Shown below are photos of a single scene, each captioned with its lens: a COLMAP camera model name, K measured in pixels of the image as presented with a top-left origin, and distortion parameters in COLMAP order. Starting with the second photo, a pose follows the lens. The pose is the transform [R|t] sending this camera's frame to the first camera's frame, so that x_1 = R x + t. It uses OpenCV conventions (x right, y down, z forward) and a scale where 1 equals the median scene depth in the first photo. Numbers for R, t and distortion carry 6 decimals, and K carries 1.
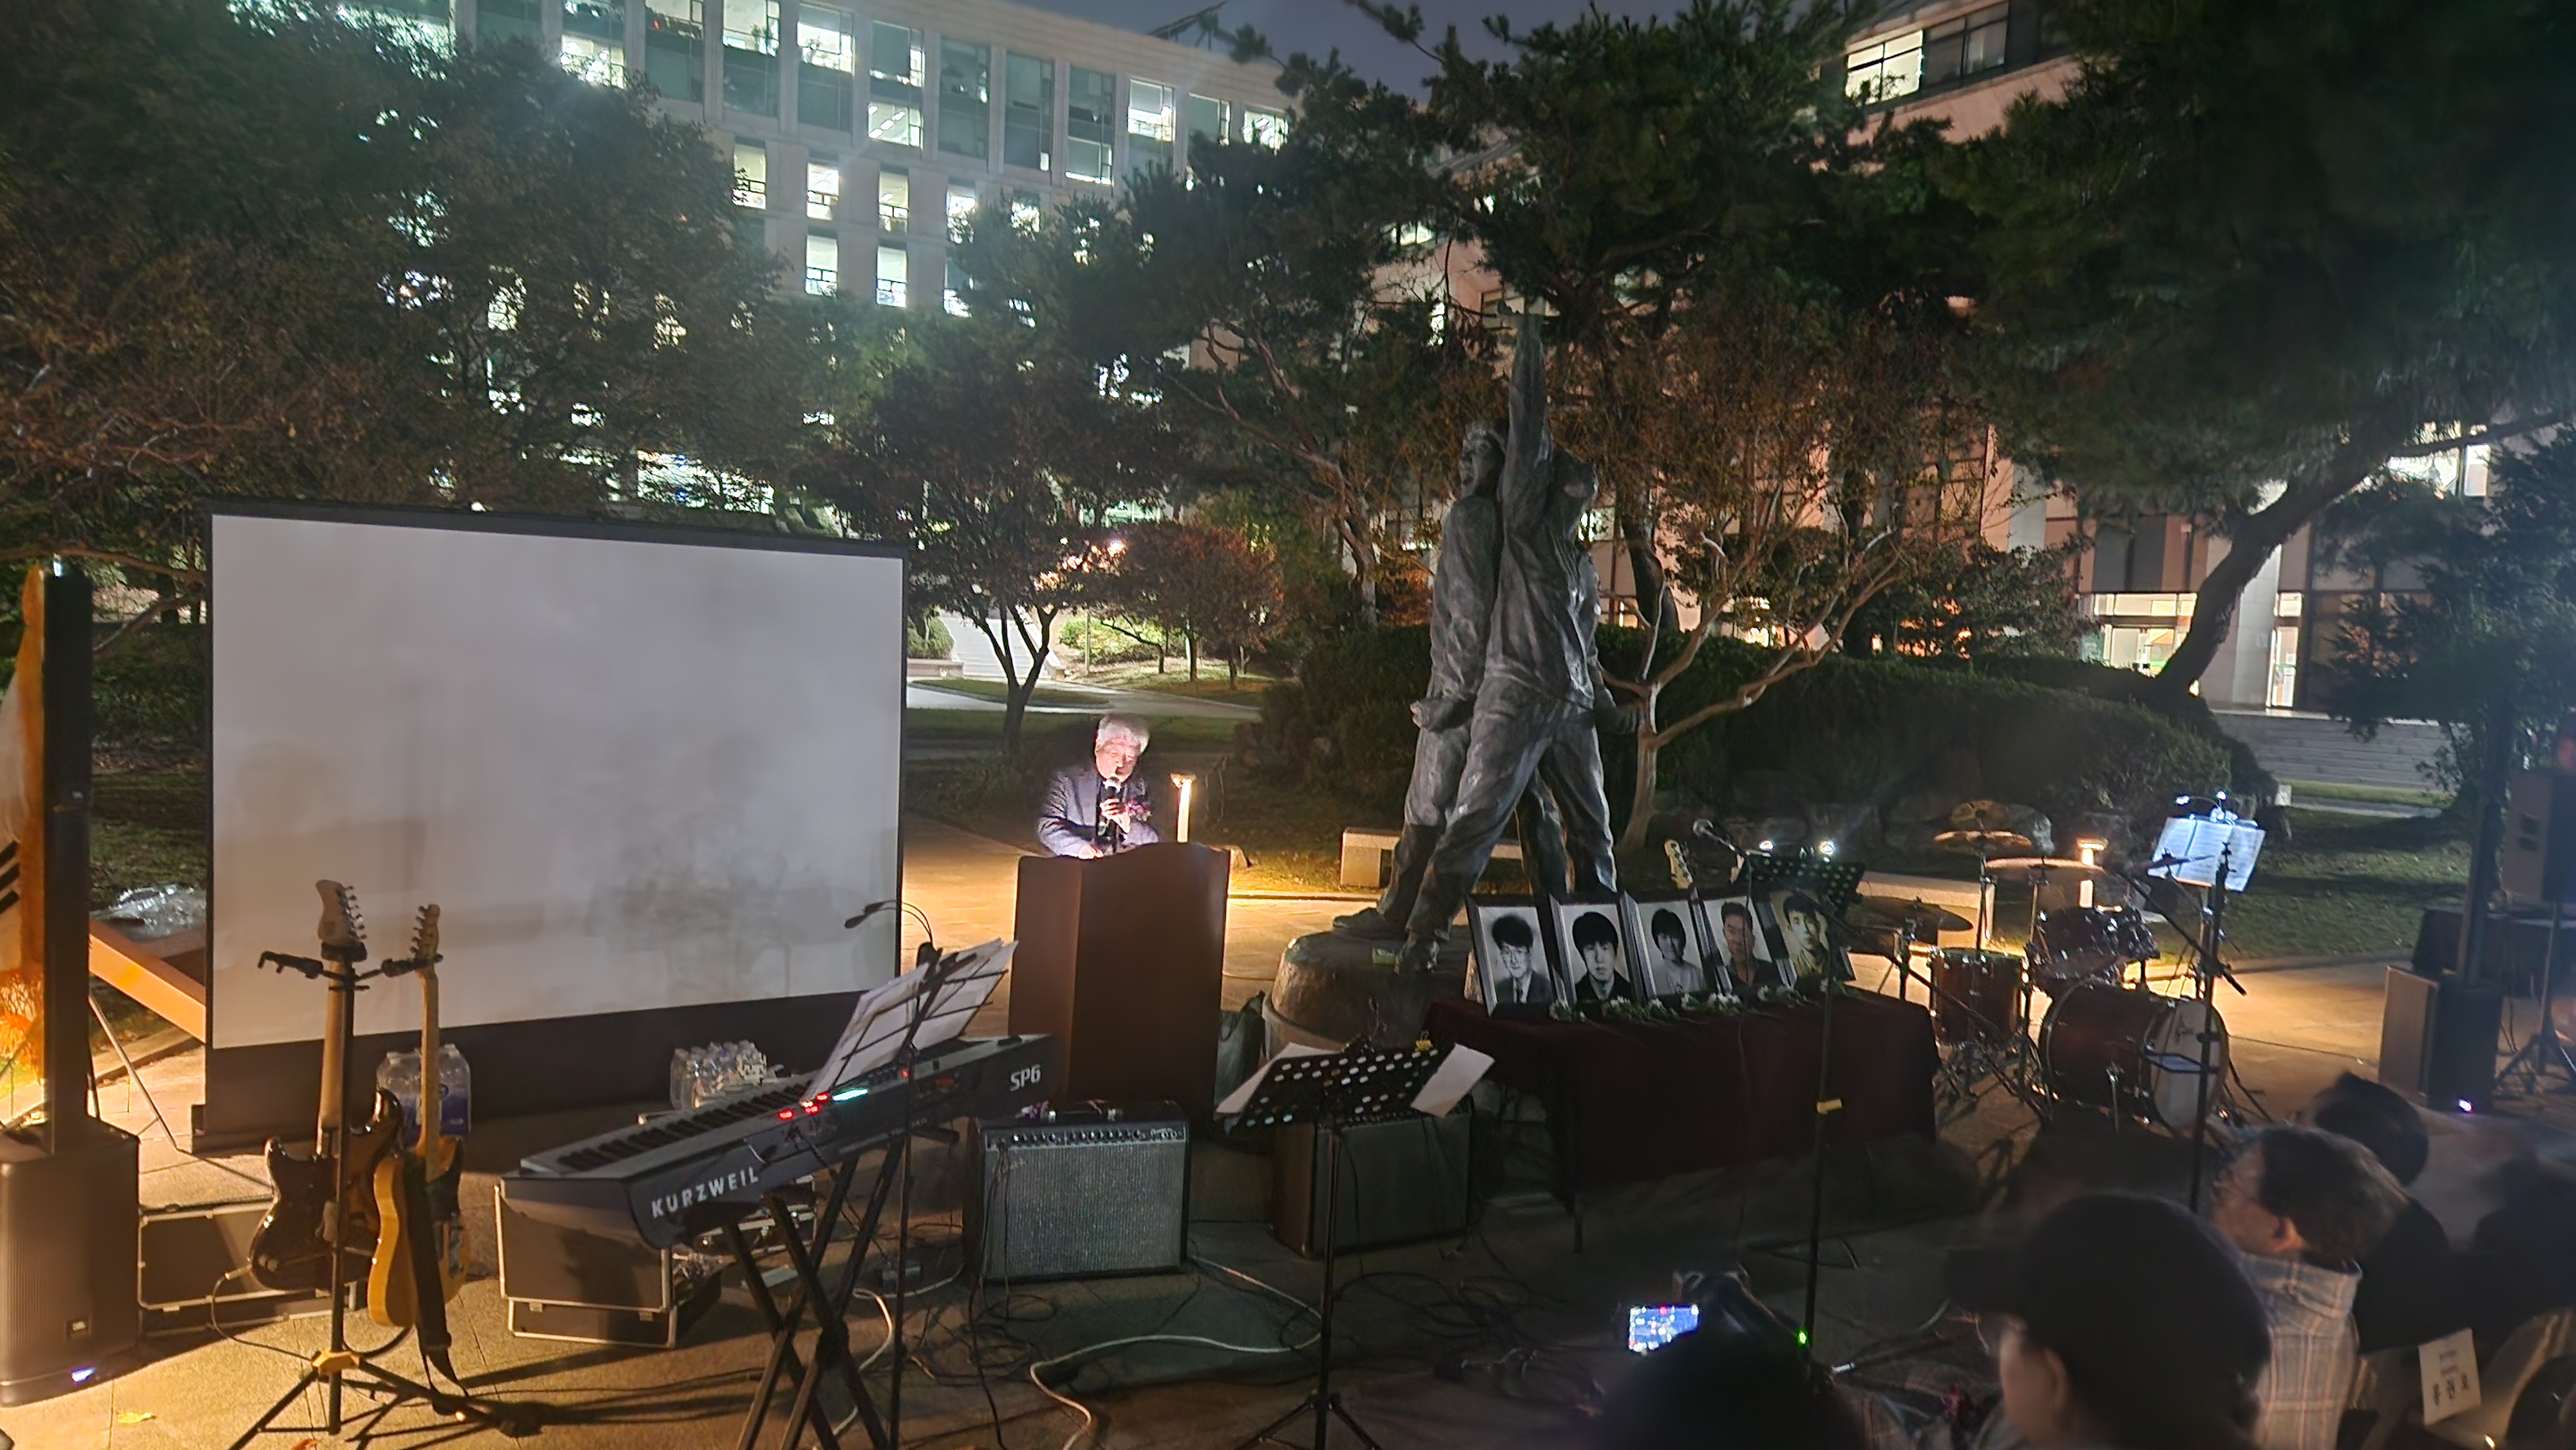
lens RADIAL K [[1791.7, 0, 1301.3], [0, 1791.7, 756.6], [0, 0, 1]] dist [0.089890, -0.083634]
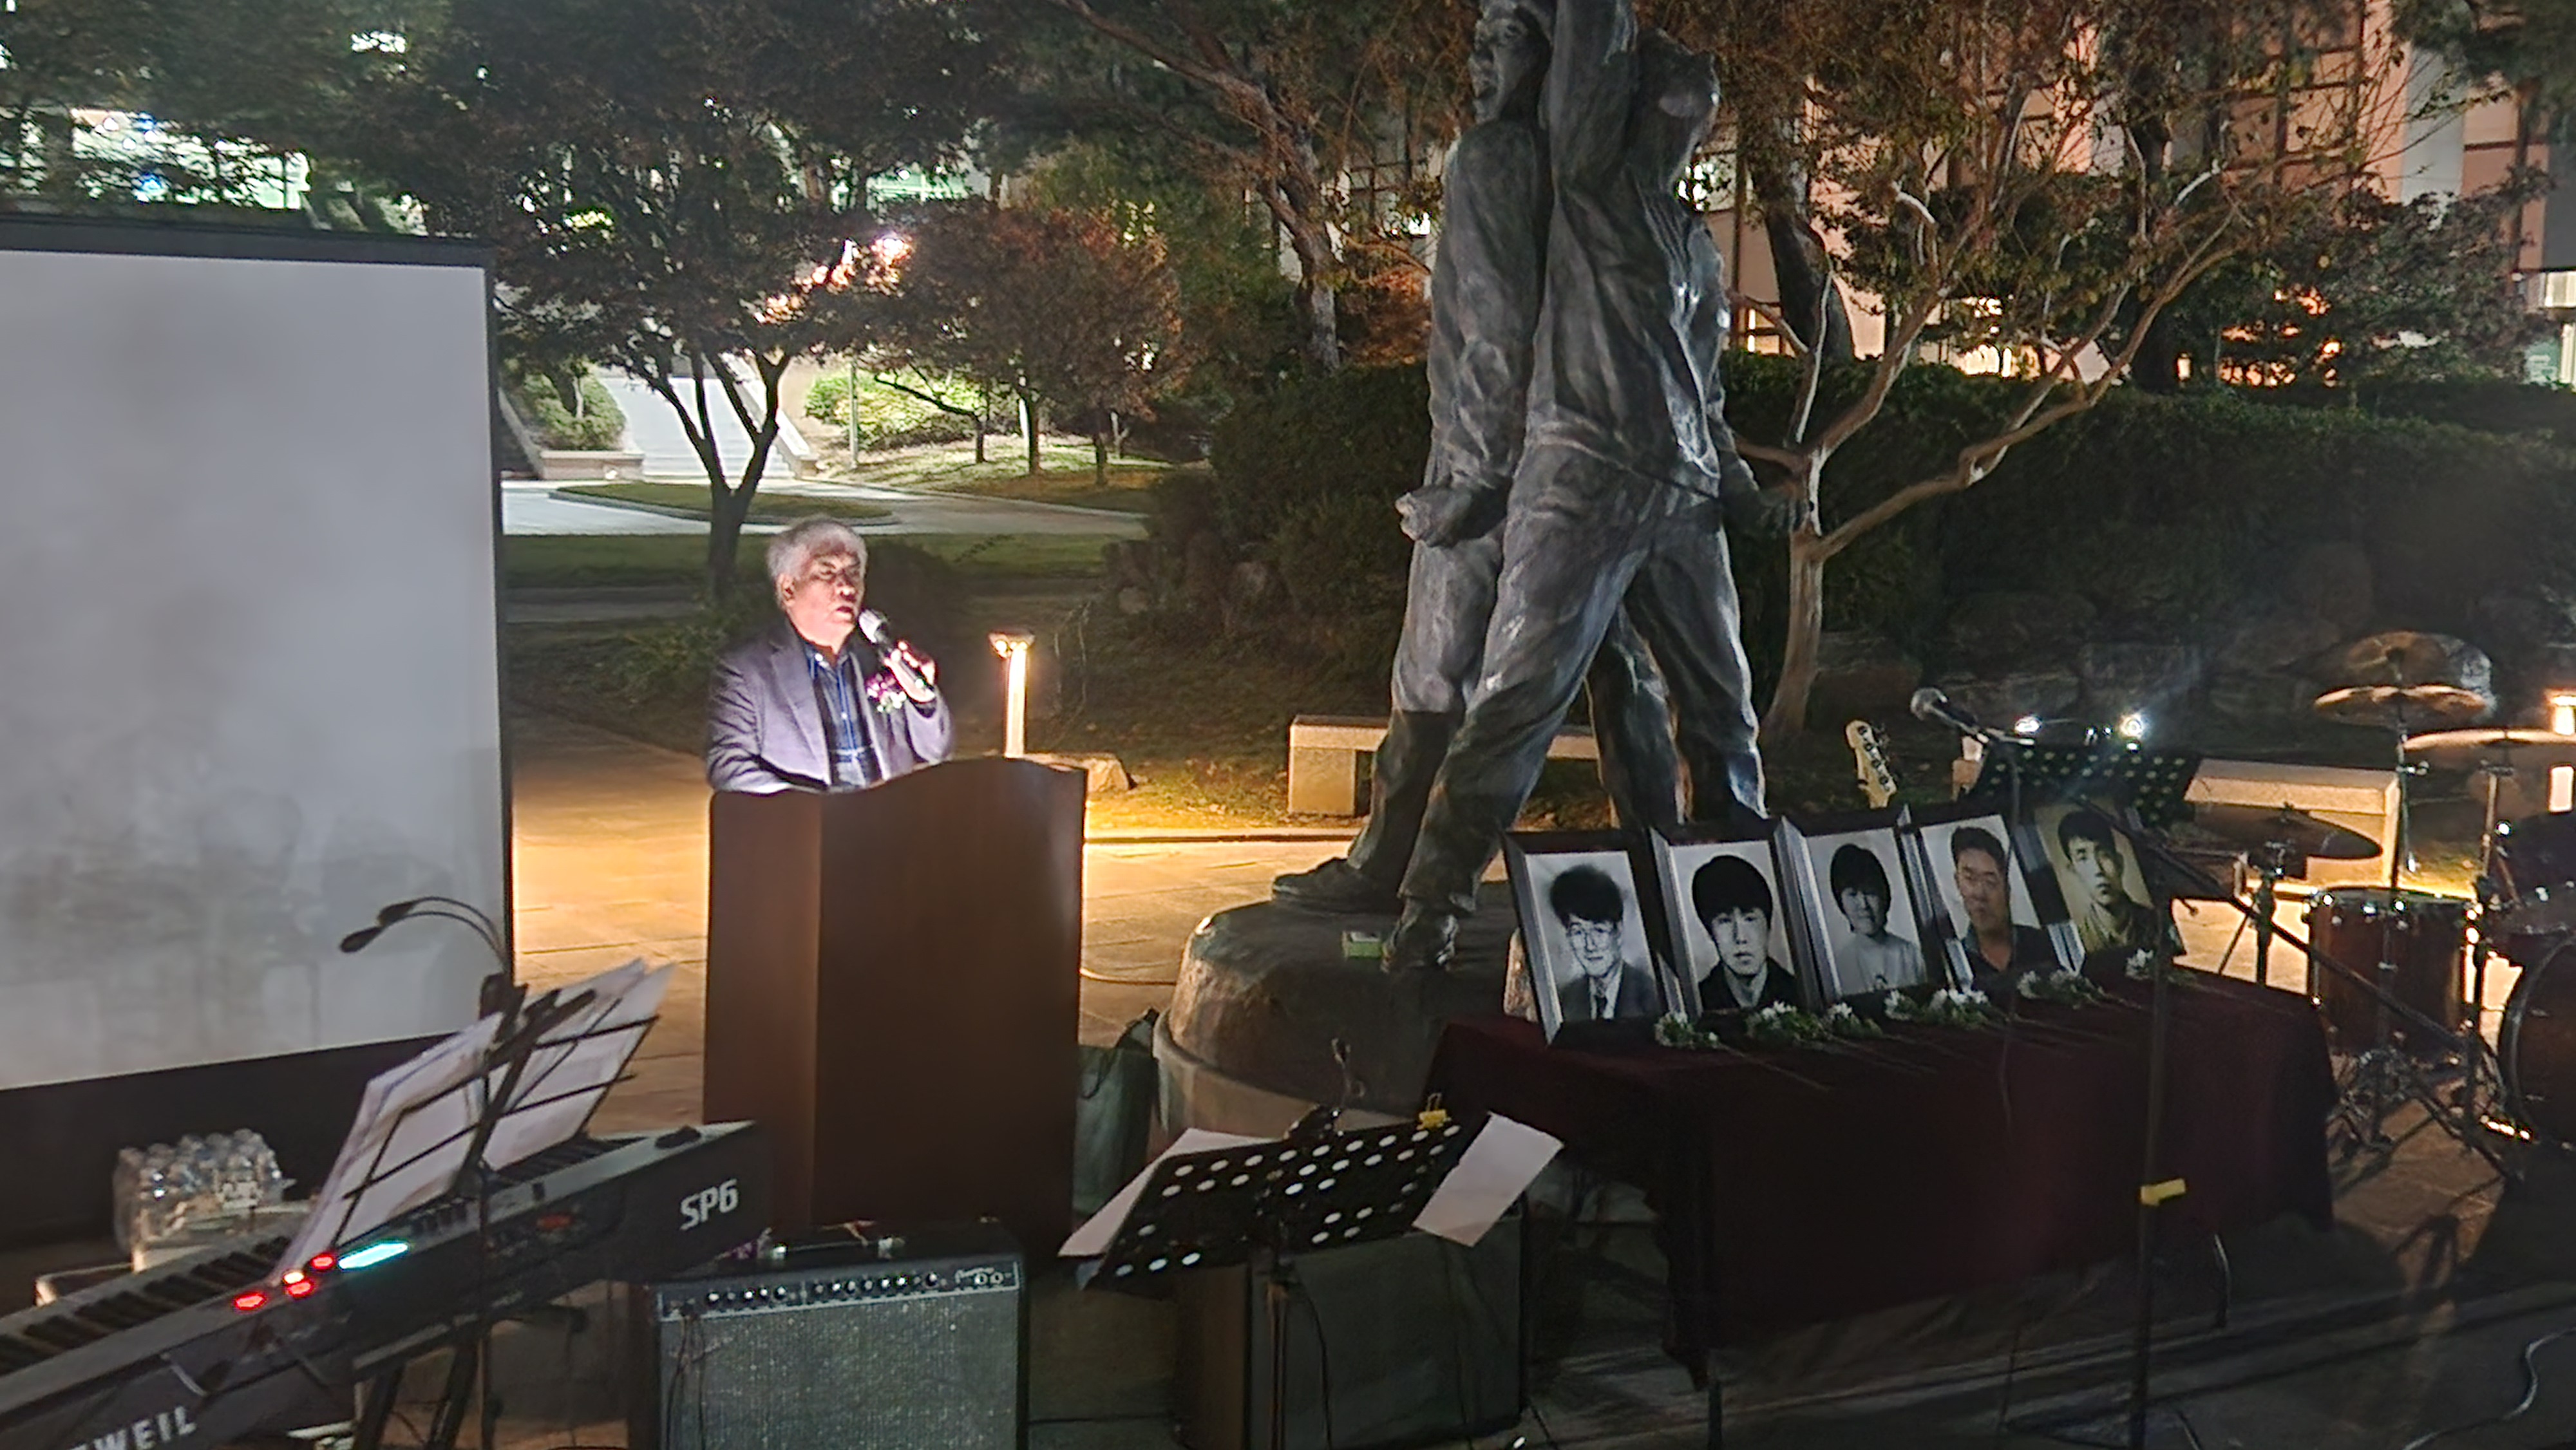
lens RADIAL K [[2991.5, 0, 1249.7], [0, 2991.5, 790.5], [0, 0, 1]] dist [0.103921, -0.068619]
pose [[0.999385, -0.034345, 0.007037, 0.004043], [0.033811, 0.997277, 0.065540, -0.000772], [-0.009268, -0.065262, 0.997825, 0.041554]]
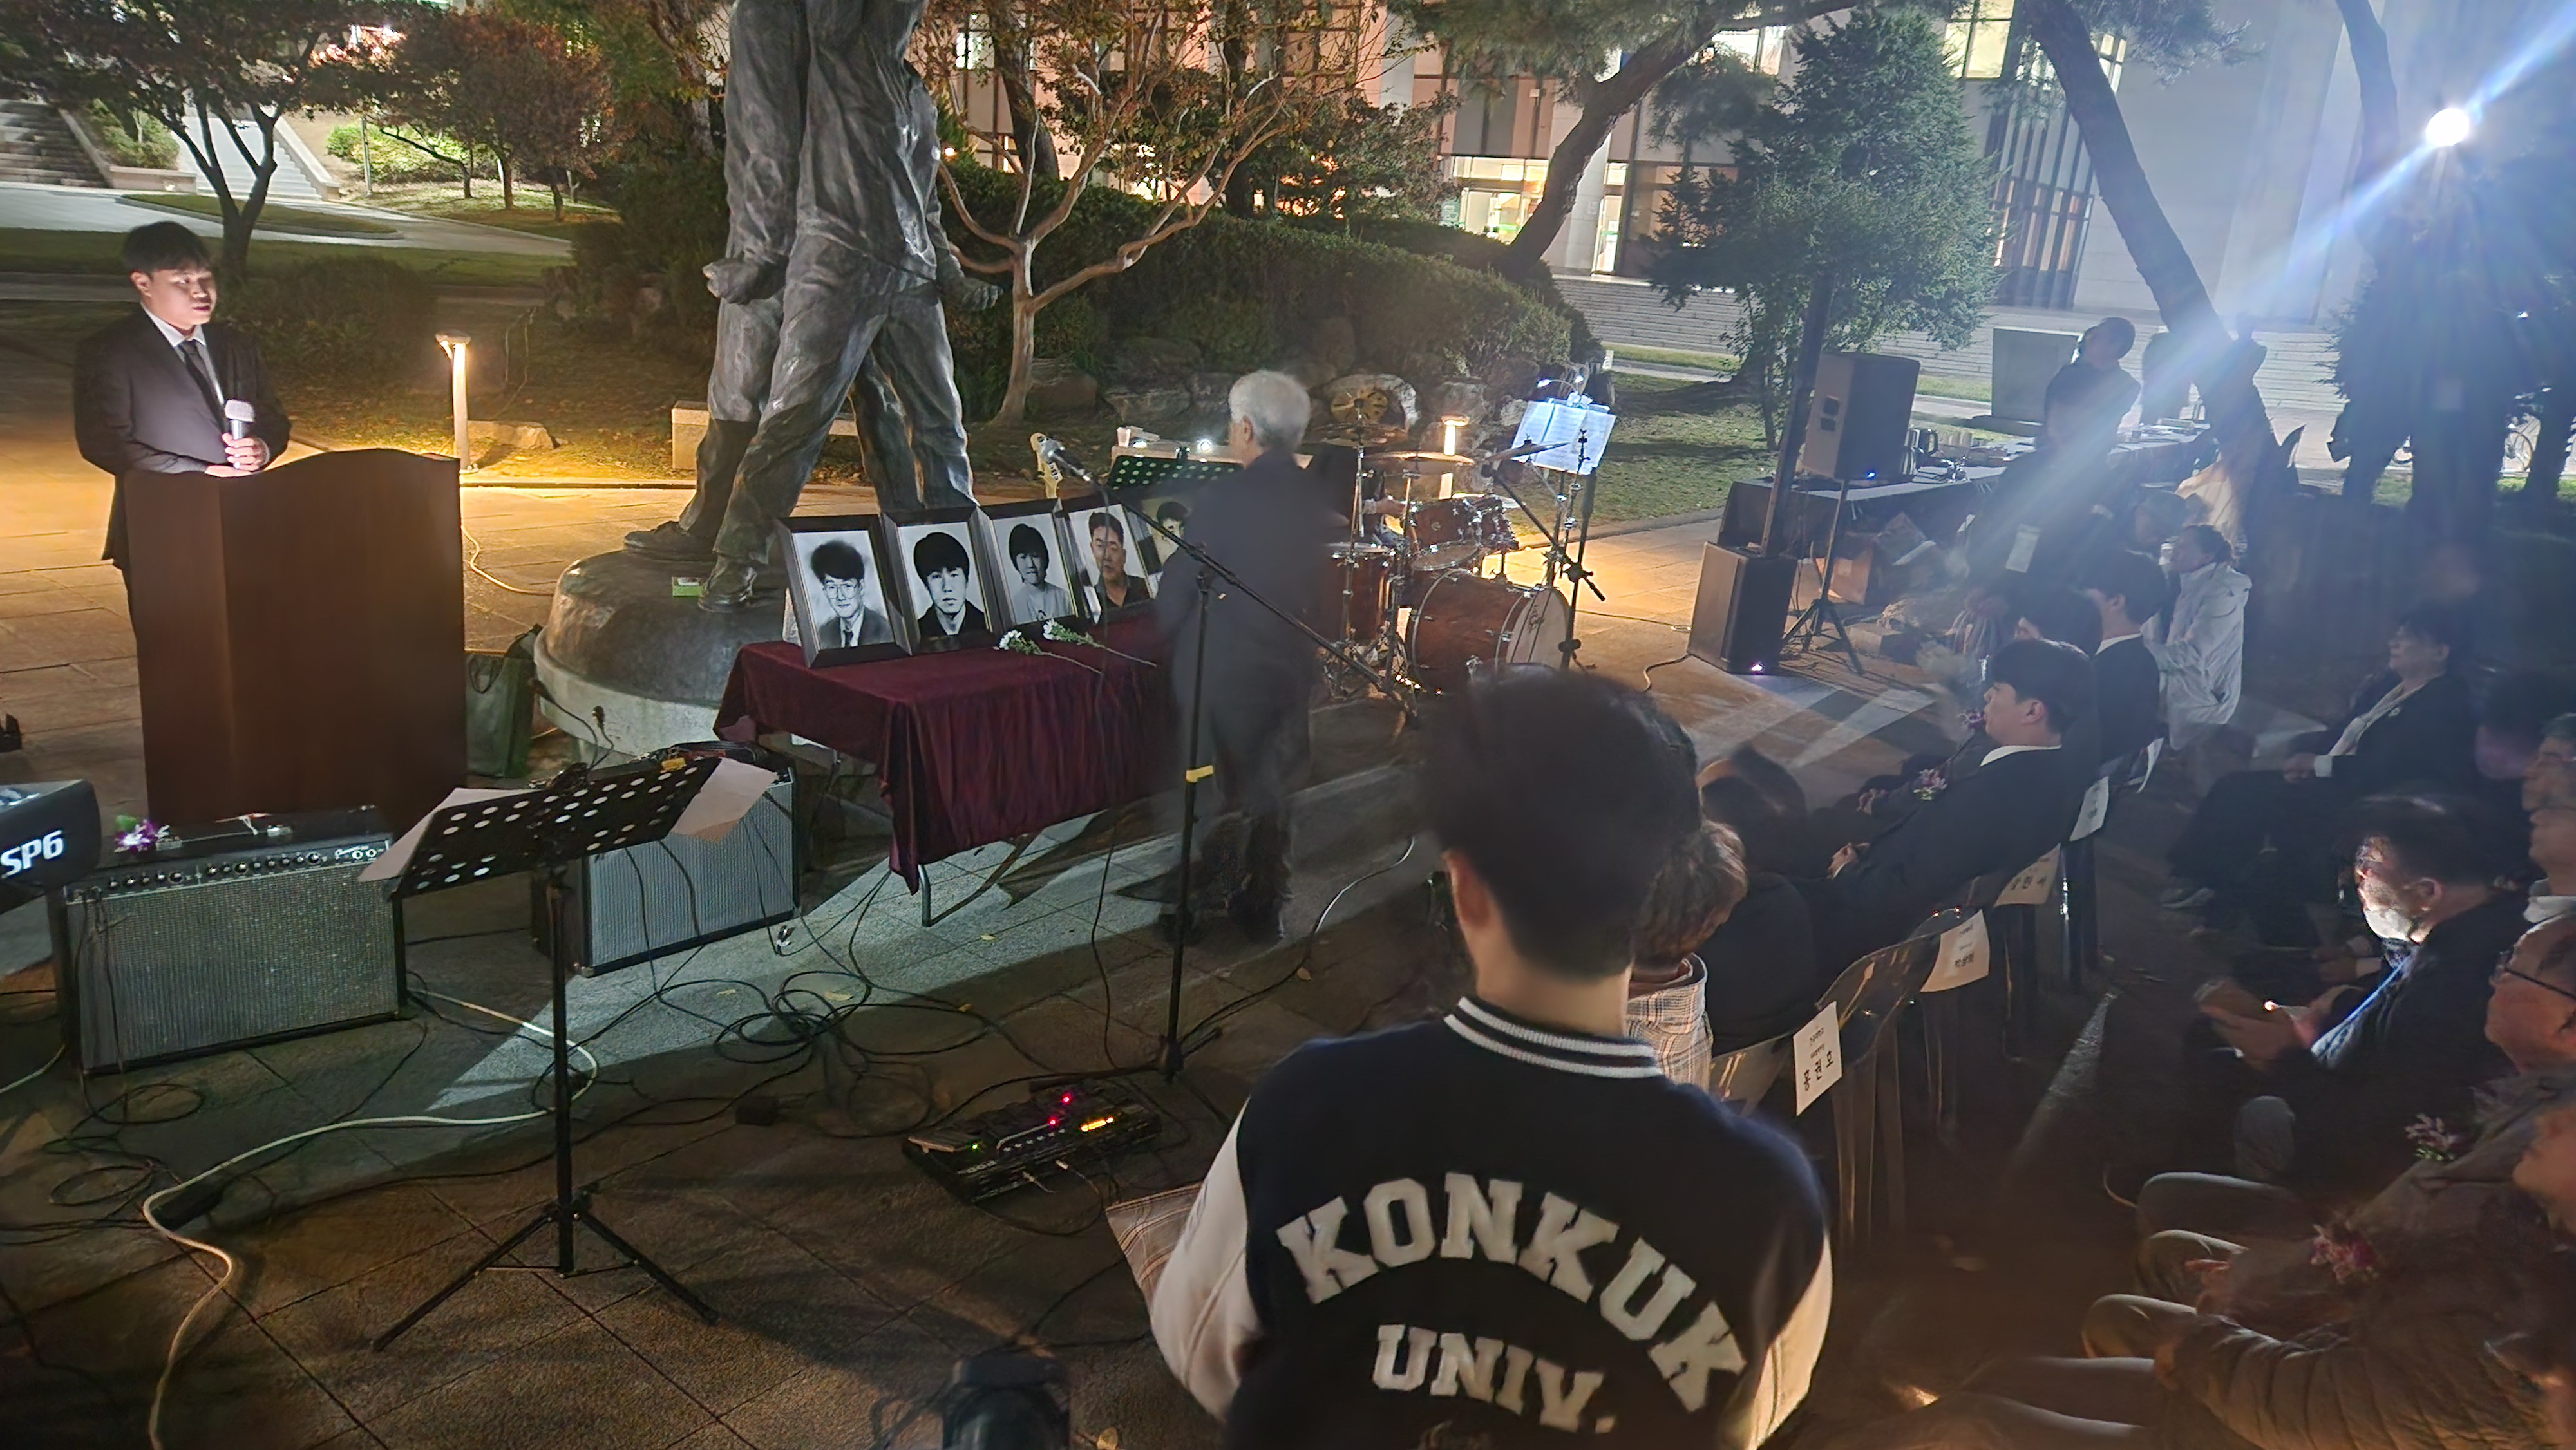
lens RADIAL K [[1791.7, 0, 1301.3], [0, 1791.7, 756.6], [0, 0, 1]] dist [0.089890, -0.083634]
pose [[0.945309, -0.062455, 0.320141, 0.033177], [-0.016261, 0.971253, 0.237493, -0.011138], [-0.325771, -0.229710, 0.917119, 0.102552]]
